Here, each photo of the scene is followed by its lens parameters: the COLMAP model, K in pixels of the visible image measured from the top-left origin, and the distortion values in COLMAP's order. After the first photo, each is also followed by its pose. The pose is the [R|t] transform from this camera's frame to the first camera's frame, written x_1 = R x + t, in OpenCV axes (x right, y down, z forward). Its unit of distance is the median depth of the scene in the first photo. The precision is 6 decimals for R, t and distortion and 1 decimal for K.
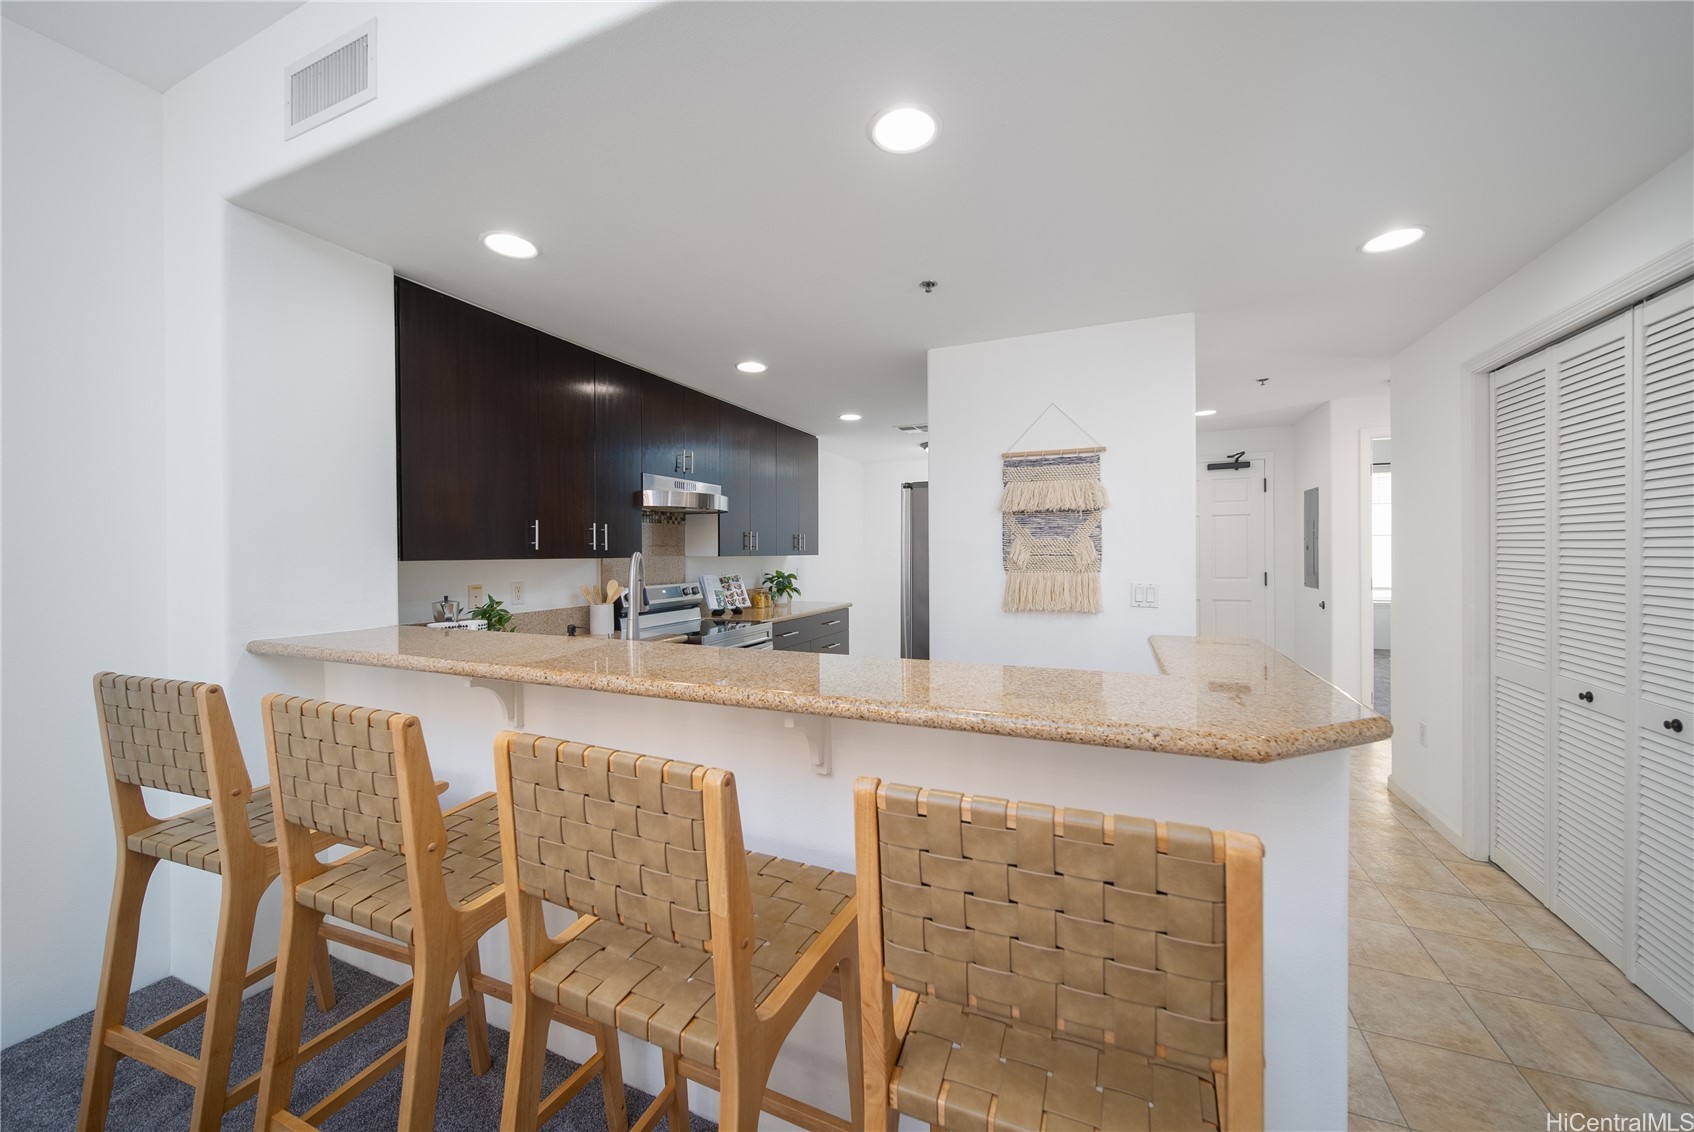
lens RADIAL K [[625.4, 0, 847.0], [0, 625.4, 566.0], [0, 0, 1]] dist [0.000060, 0.000000]
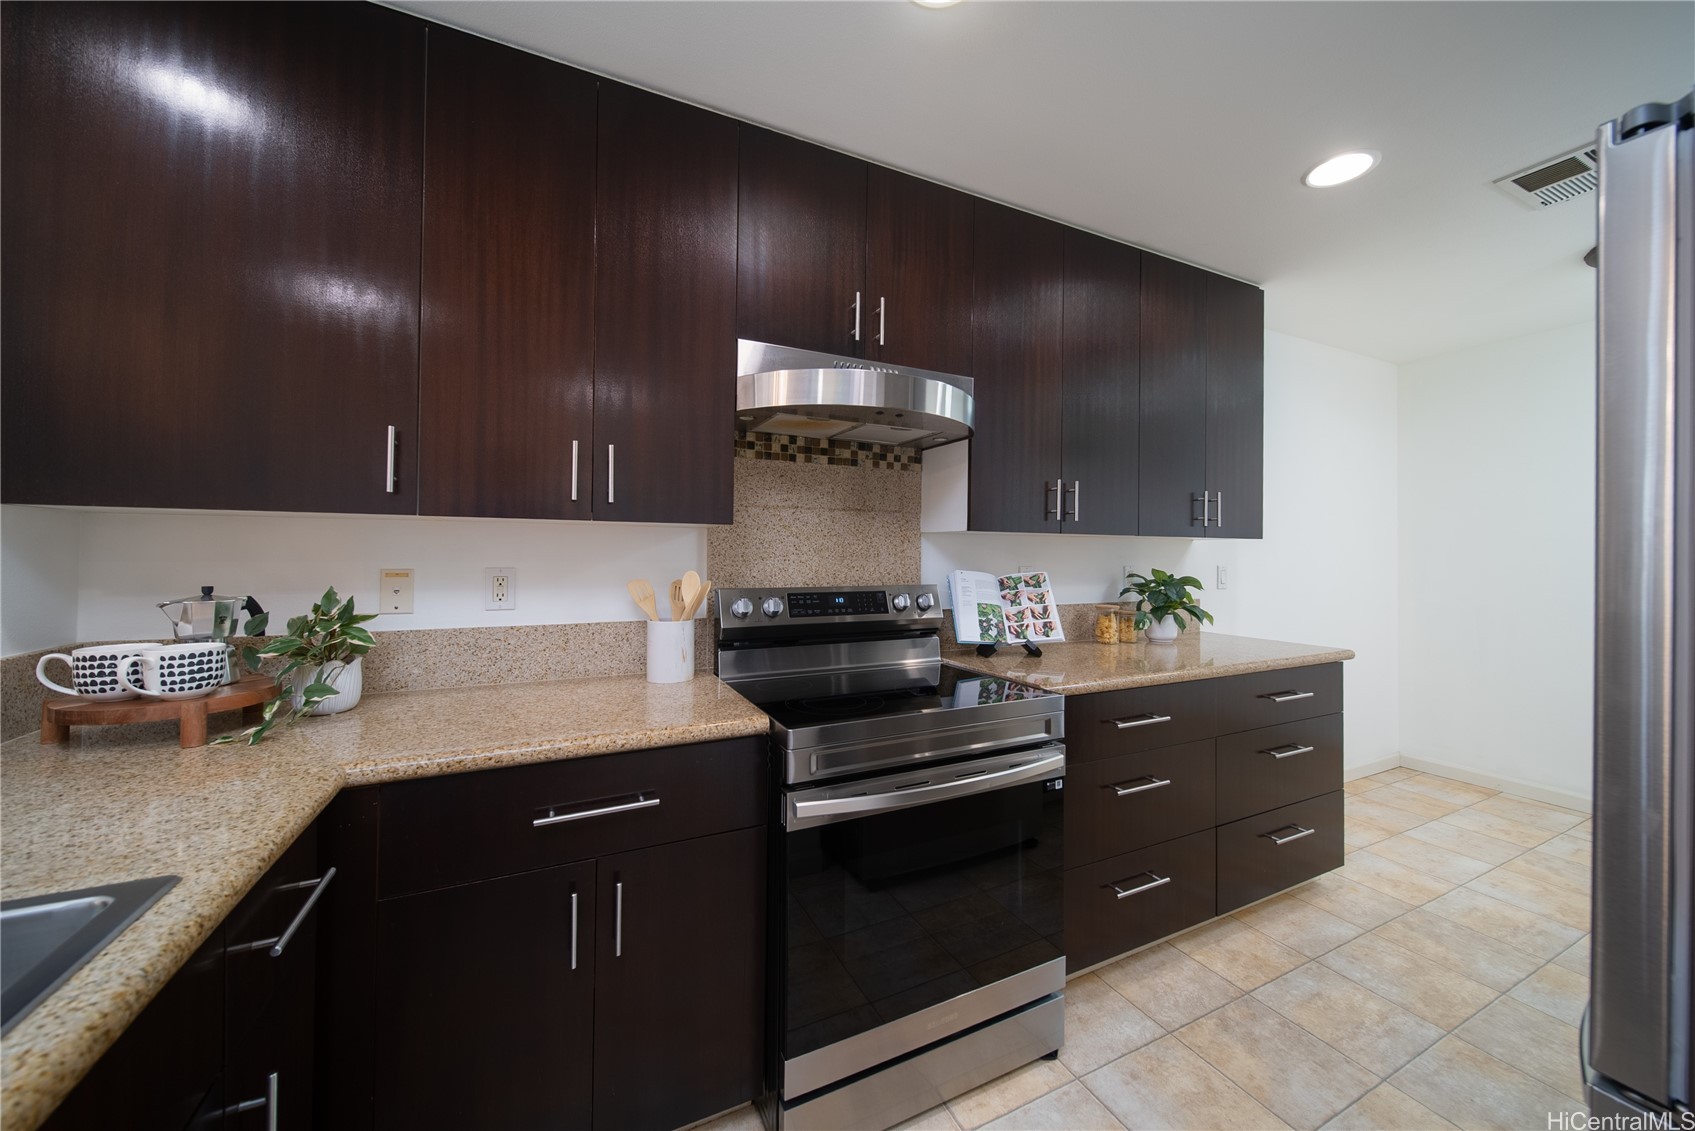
lens RADIAL K [[624.9, 0, 848.3], [0, 624.9, 552.1], [0, 0, 1]] dist [-0.006790, -0.000257]
pose [[0.759629, 0.005924, -0.650330, 0.025314], [-0.024336, 0.999517, -0.019320, 0.010762], [0.649901, 0.030502, 0.759406, 0.541943]]
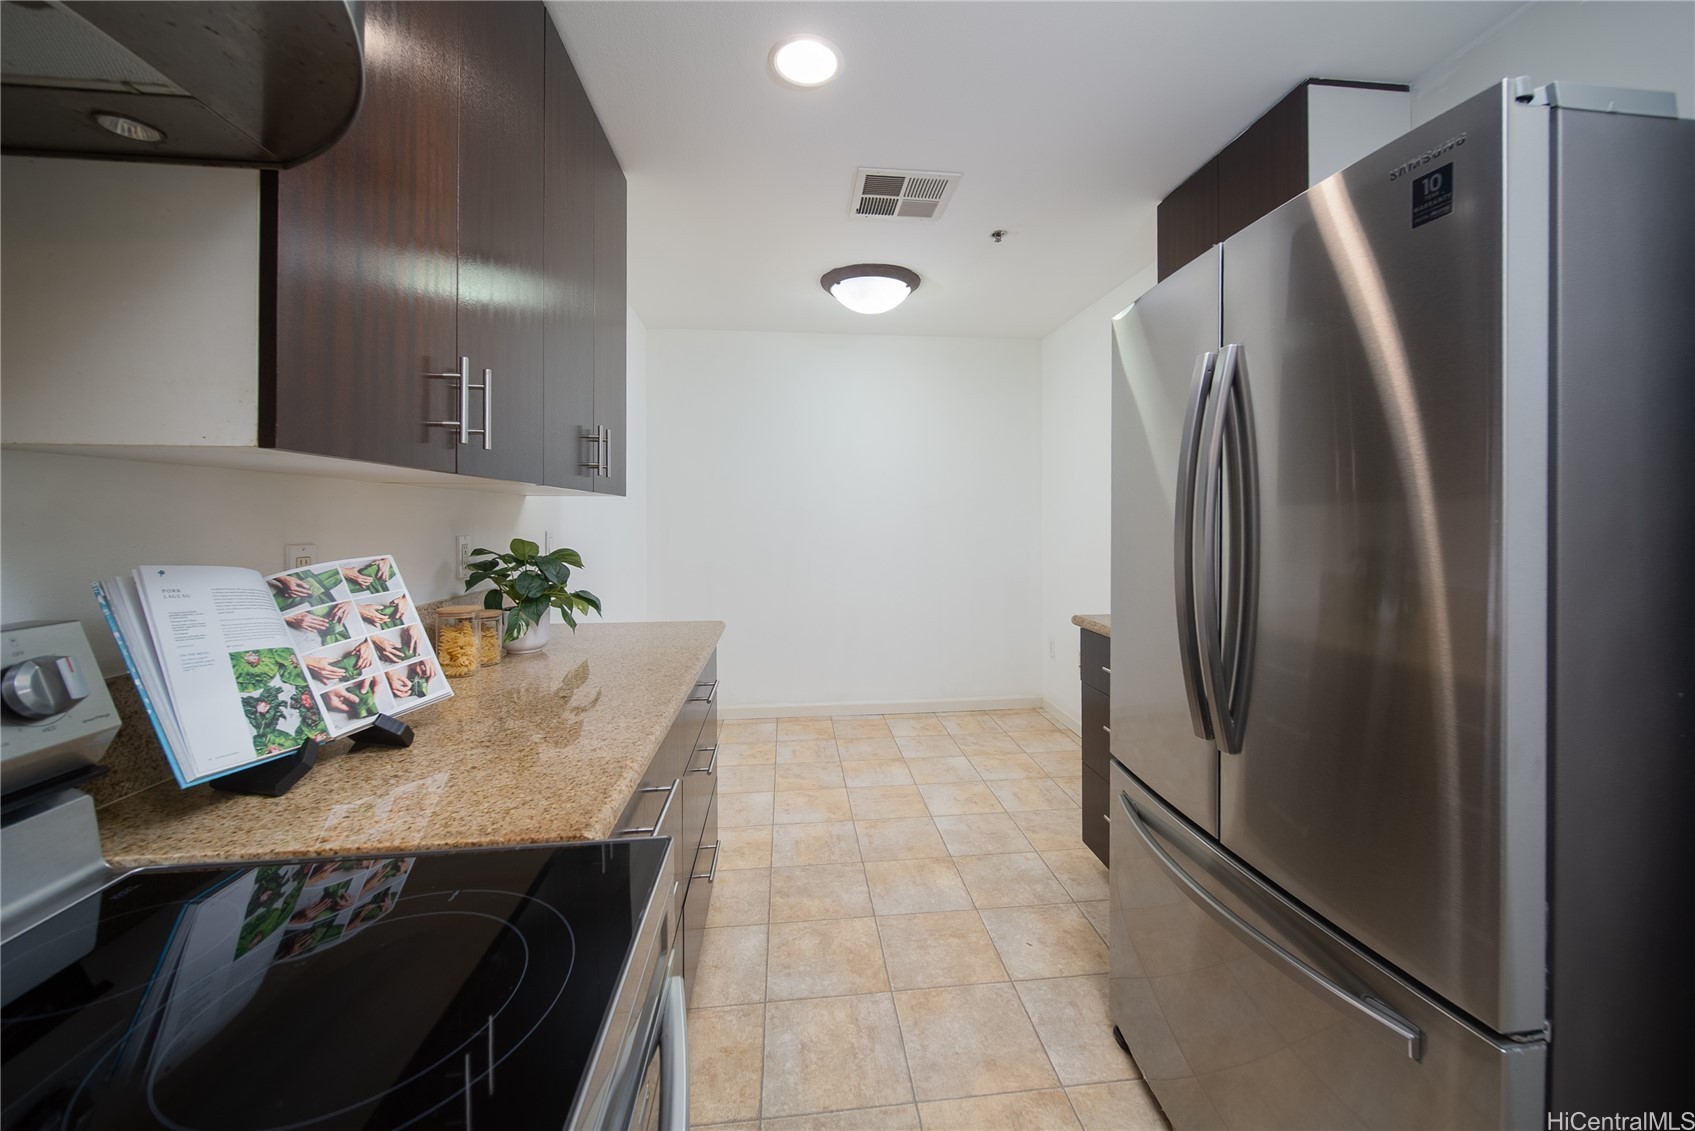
lens RADIAL K [[657.2, 0, 872.1], [0, 657.2, 518.4], [0, 0, 1]] dist [-0.001898, -0.000191]
pose [[0.856565, 0.002678, 0.516032, -0.146557], [0.010168, 0.999705, -0.022066, 0.006728], [-0.515939, 0.024148, 0.856285, 0.717848]]
